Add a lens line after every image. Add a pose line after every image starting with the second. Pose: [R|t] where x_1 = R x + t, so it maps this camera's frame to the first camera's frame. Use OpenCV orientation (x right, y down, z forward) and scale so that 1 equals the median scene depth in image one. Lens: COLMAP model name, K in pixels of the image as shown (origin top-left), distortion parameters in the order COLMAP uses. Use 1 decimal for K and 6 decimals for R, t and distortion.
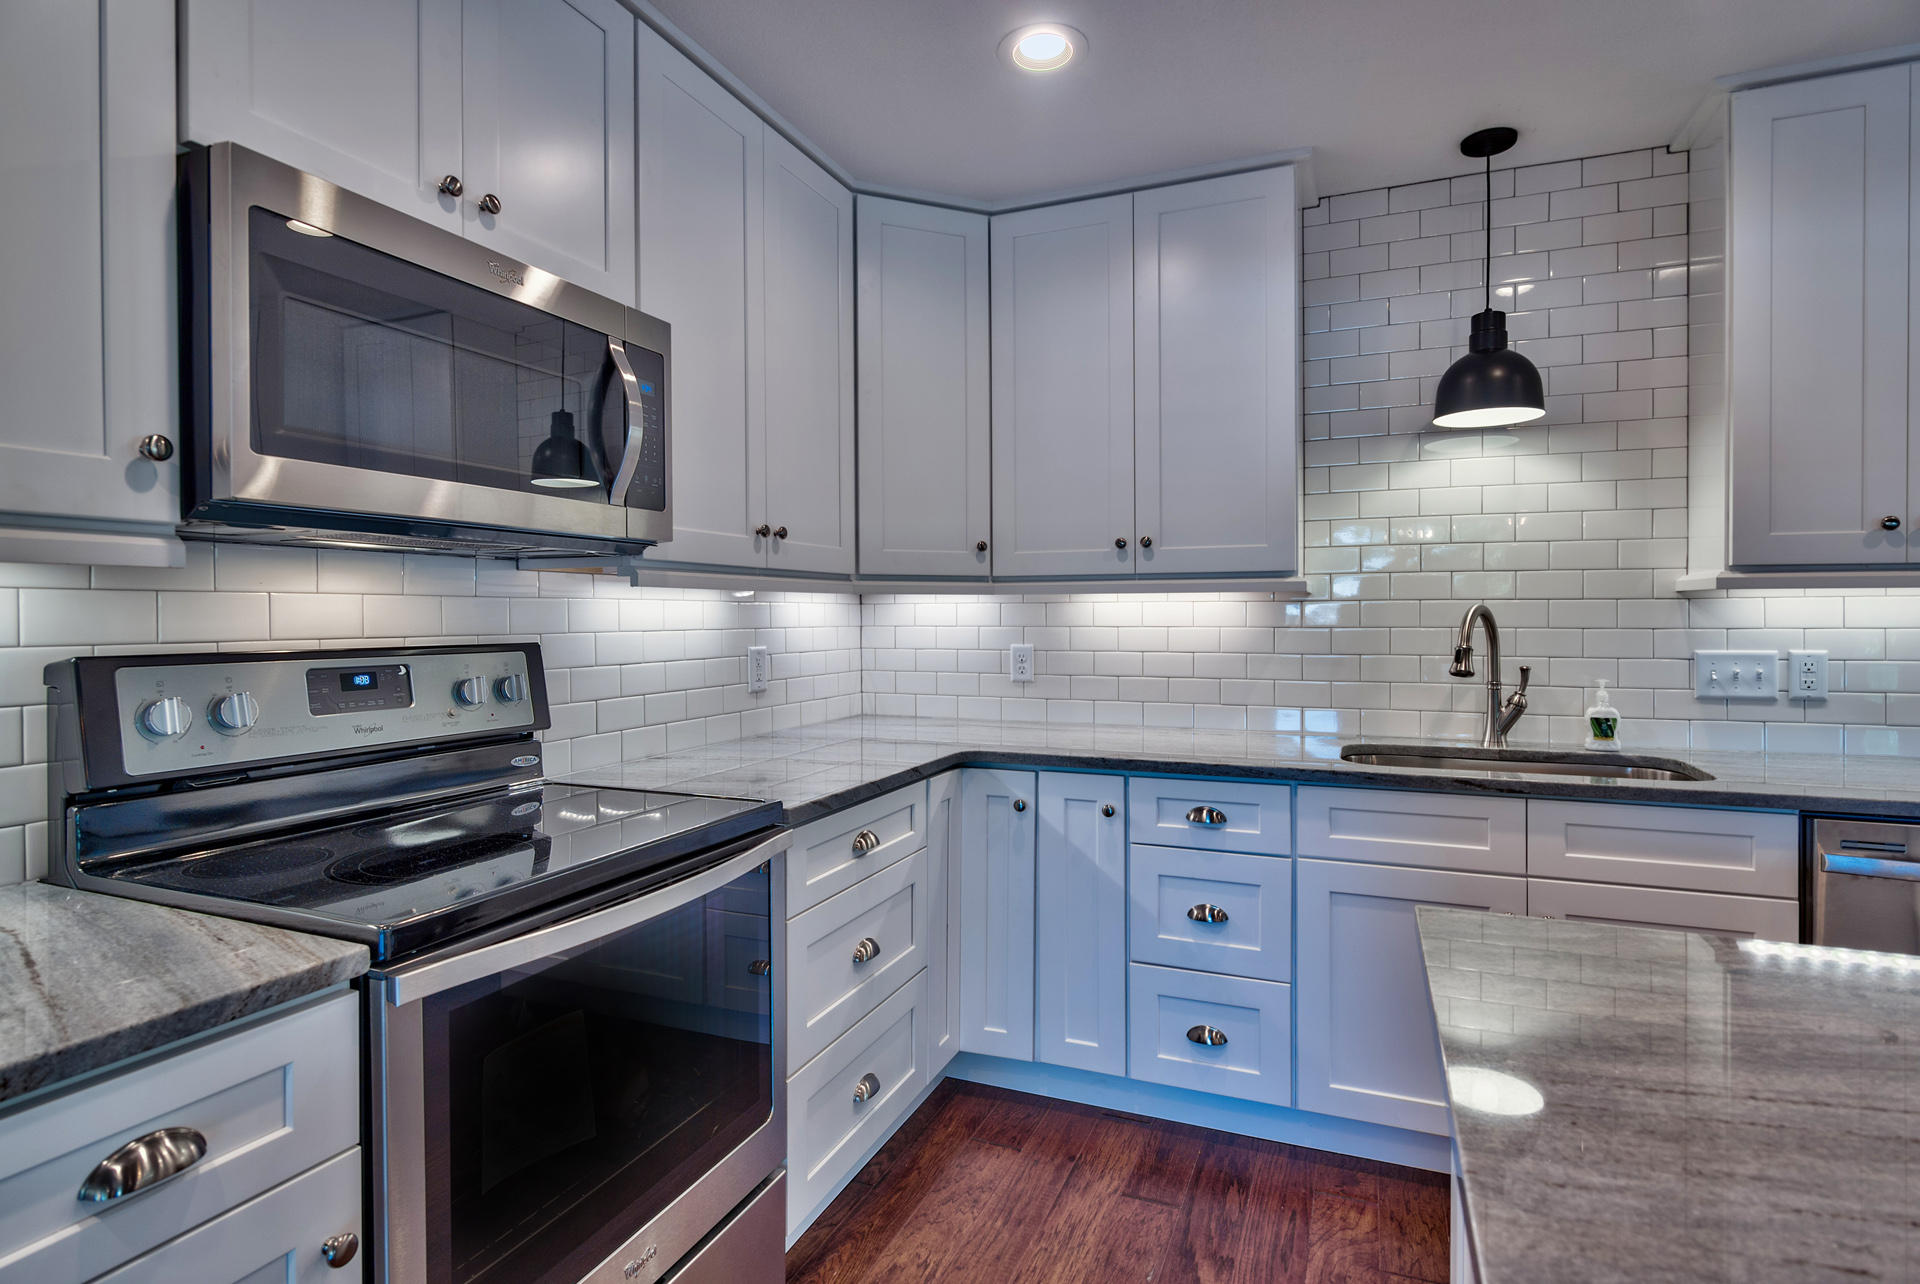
lens RADIAL K [[951.1, 0, 964.7], [0, 951.1, 626.8], [0, 0, 1]] dist [-0.007768, 0.000303]
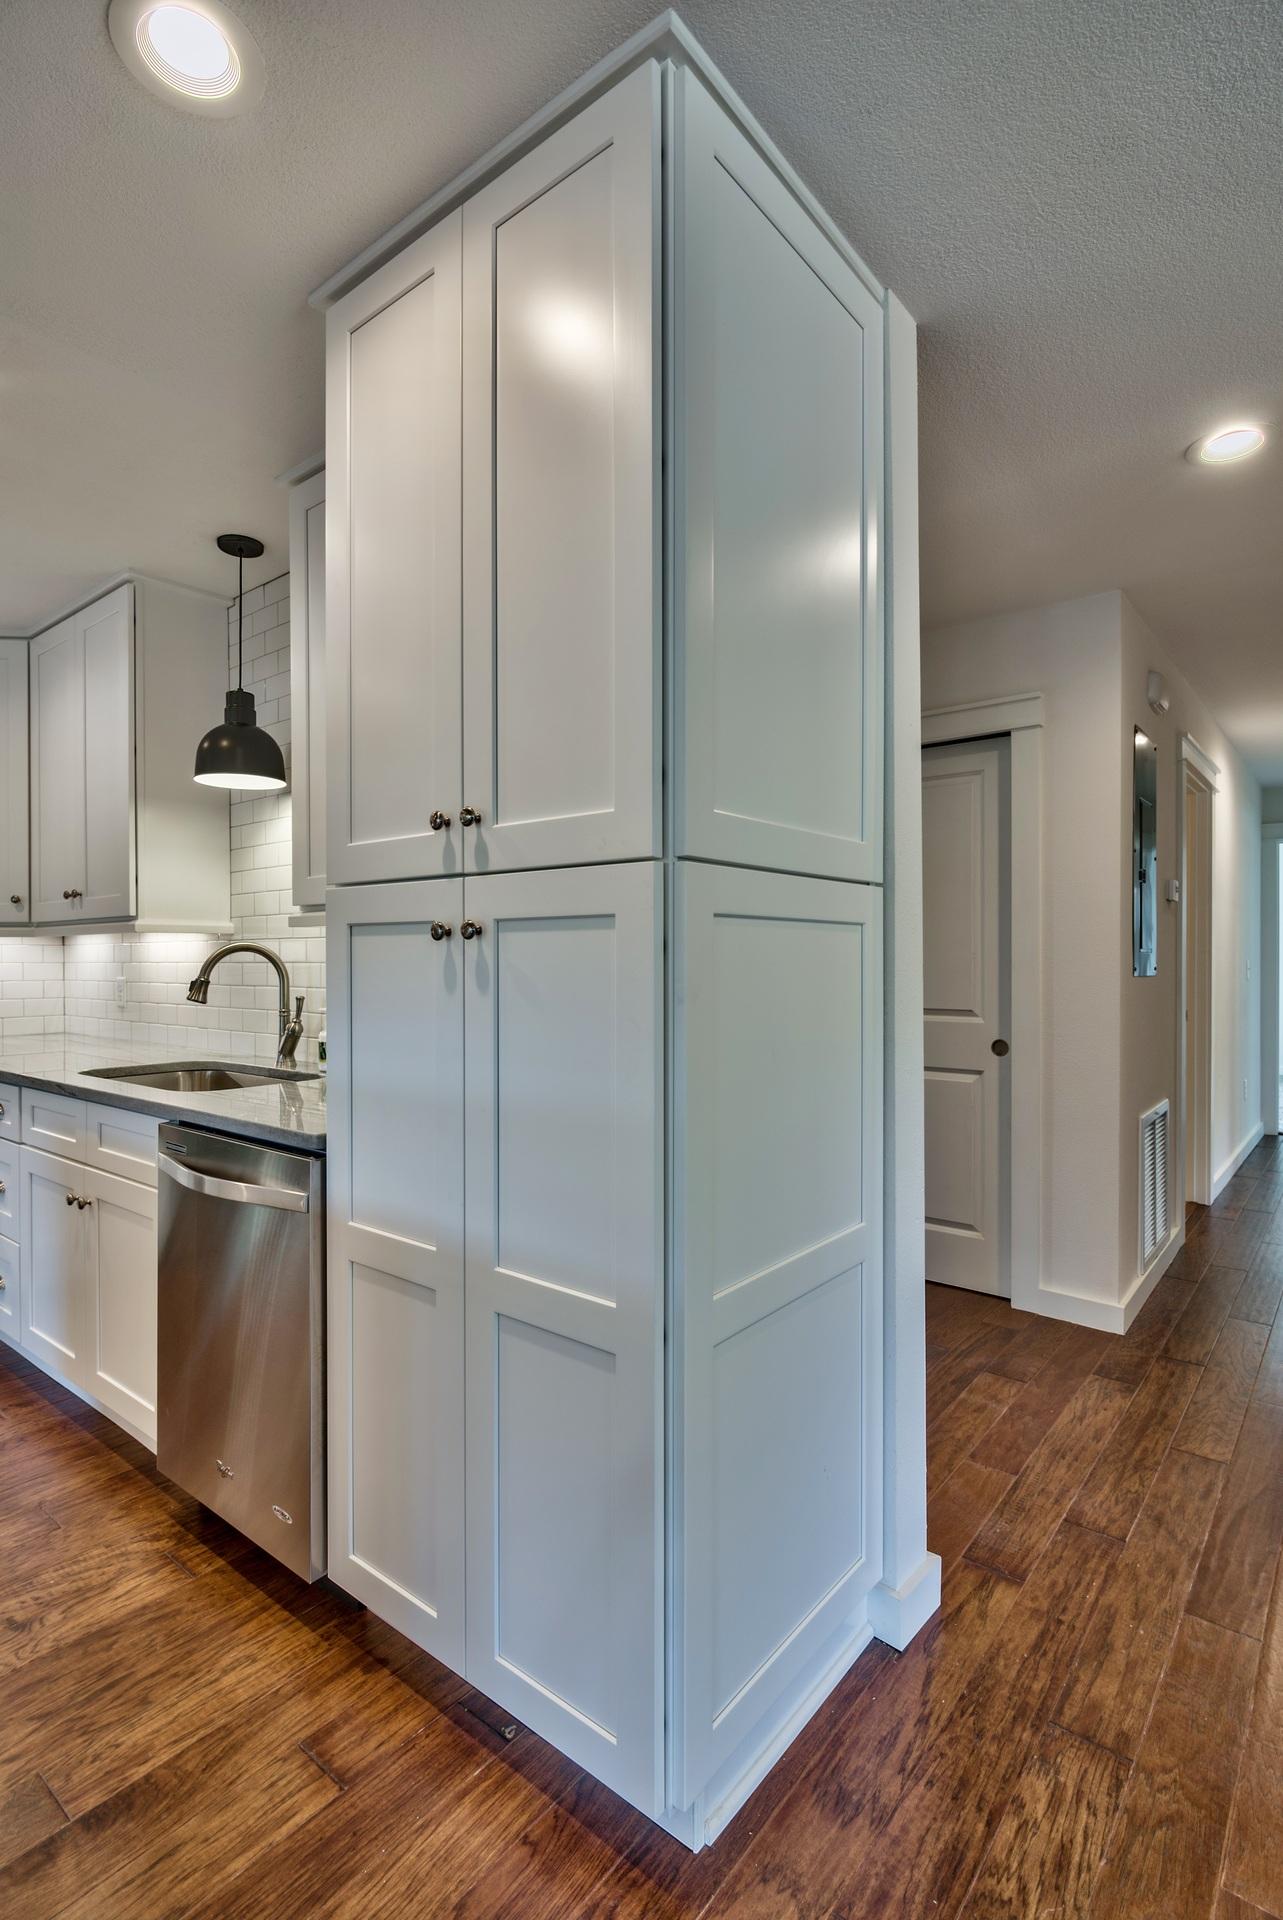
lens RADIAL K [[922.7, 0, 666.8], [0, 922.7, 963.8], [0, 0, 1]] dist [-0.010452, -0.000341]
pose [[0.963626, -0.000629, -0.267254, 1.370932], [-0.000693, 0.999988, -0.004853, 0.008486], [0.267254, 0.004862, 0.963614, 0.053517]]
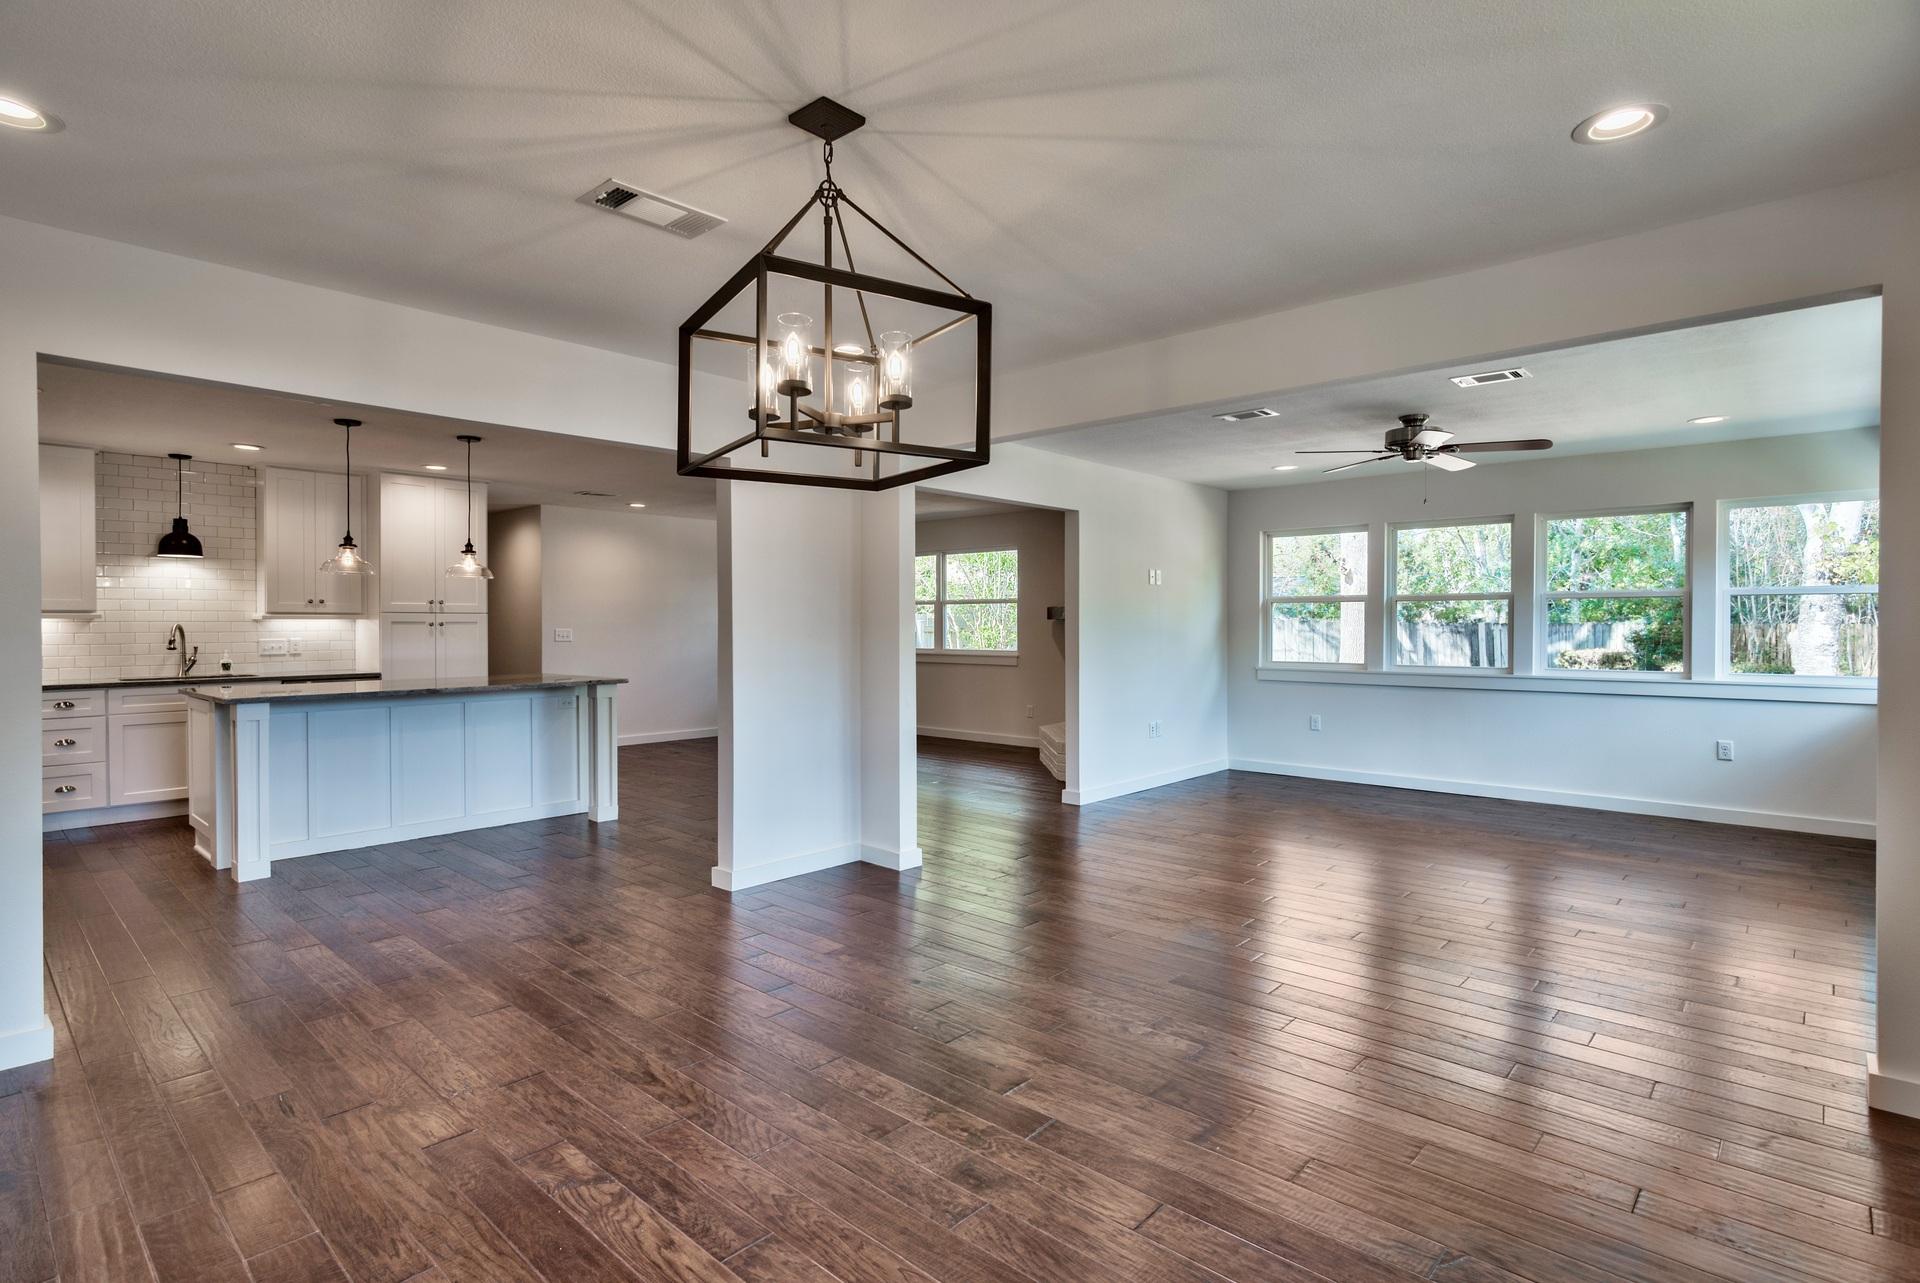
lens RADIAL K [[951.1, 0, 964.7], [0, 951.1, 626.3], [0, 0, 1]] dist [-0.007768, 0.000303]
pose [[0.334839, -0.002245, 0.942273, -1.300766], [0.014512, 0.999891, -0.002775, 0.024982], [-0.942164, 0.014603, 0.334835, -2.104763]]
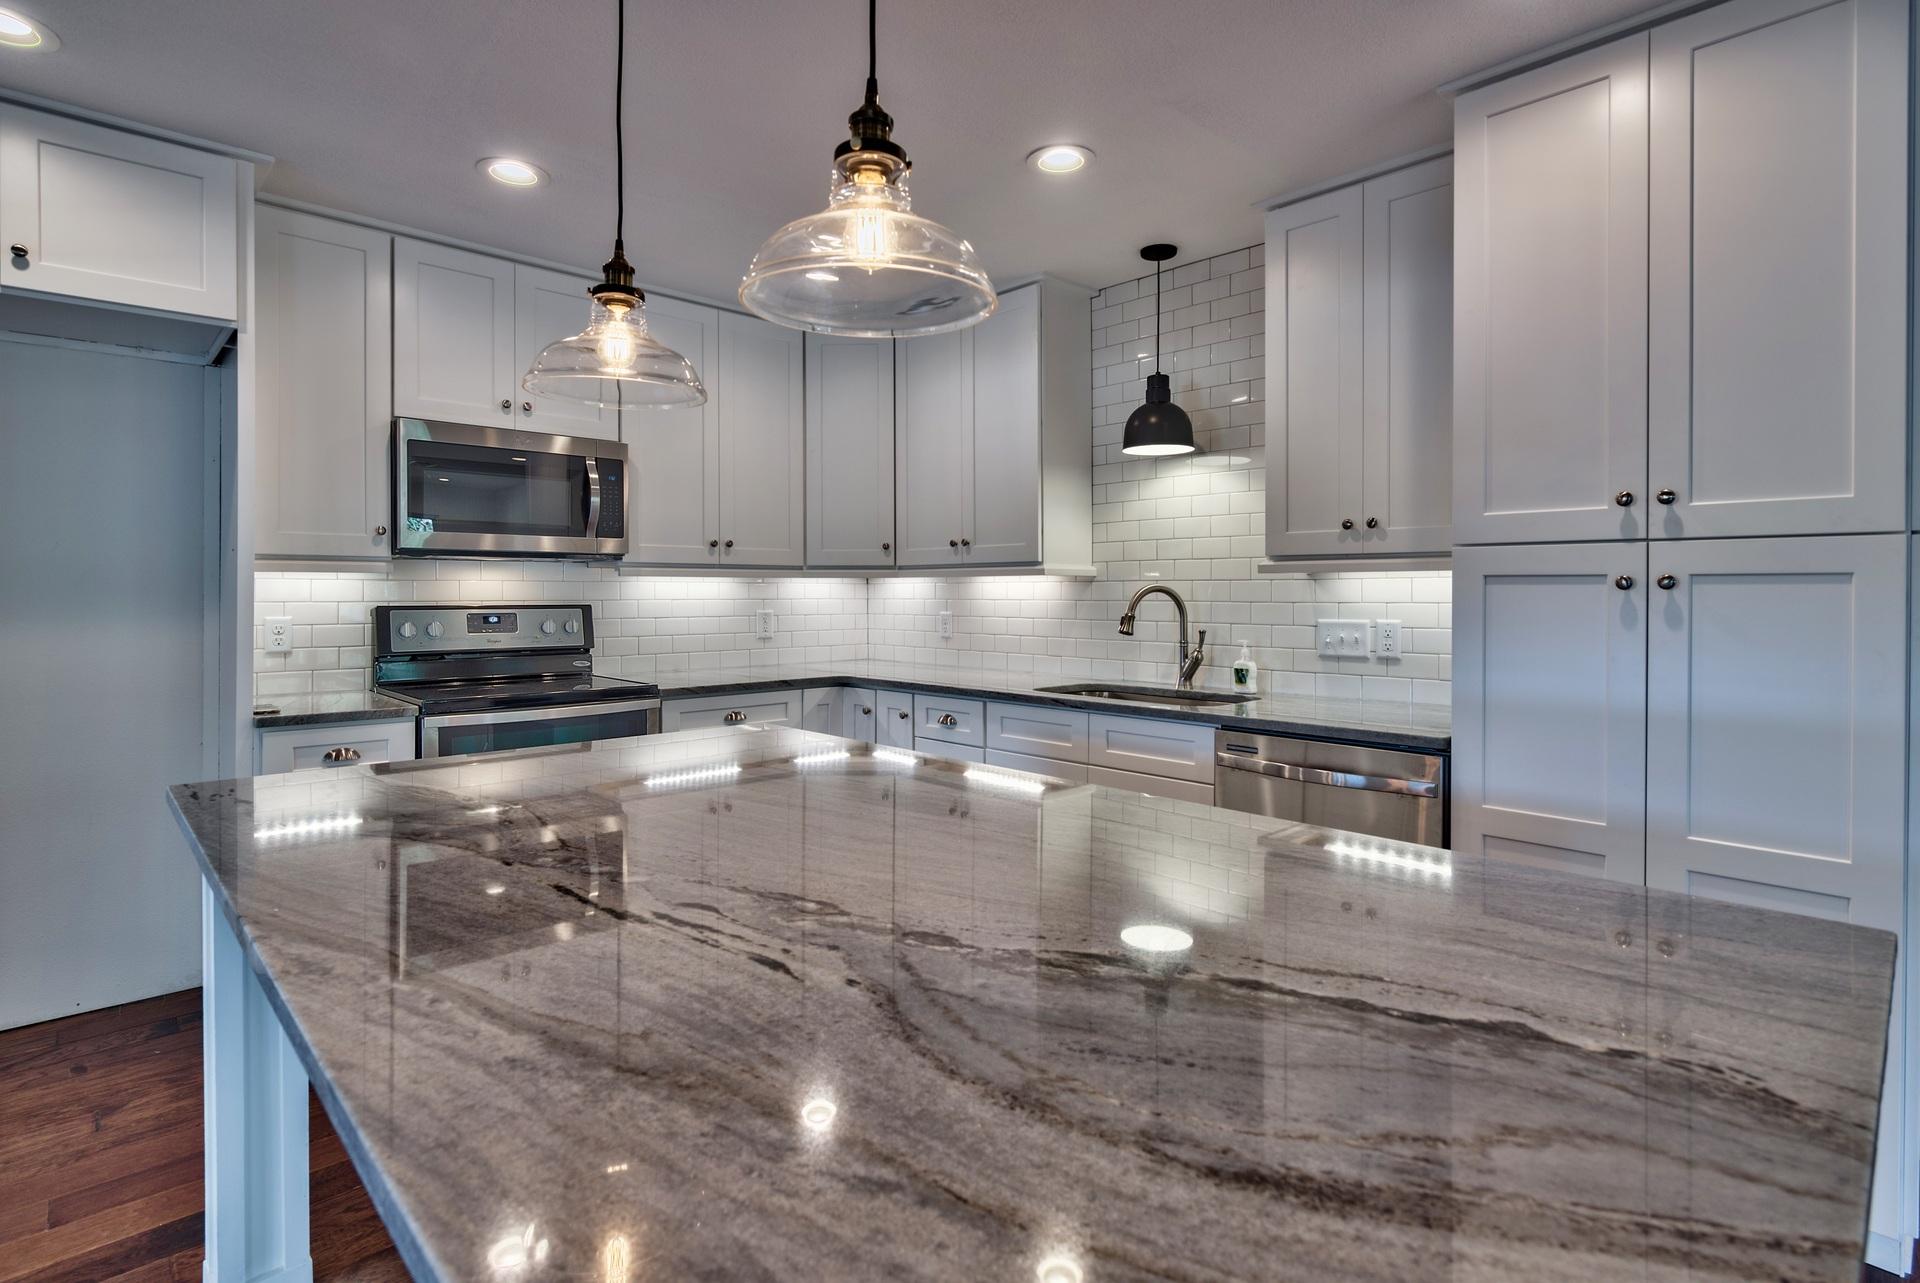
lens RADIAL K [[959.5, 0, 953.2], [0, 959.5, 601.5], [0, 0, 1]] dist [-0.000075, -0.000074]
pose [[0.907665, 0.006480, -0.419646, 0.880587], [-0.007671, 0.999970, -0.001151, 0.005668], [0.419626, 0.004264, 0.907687, -0.409017]]
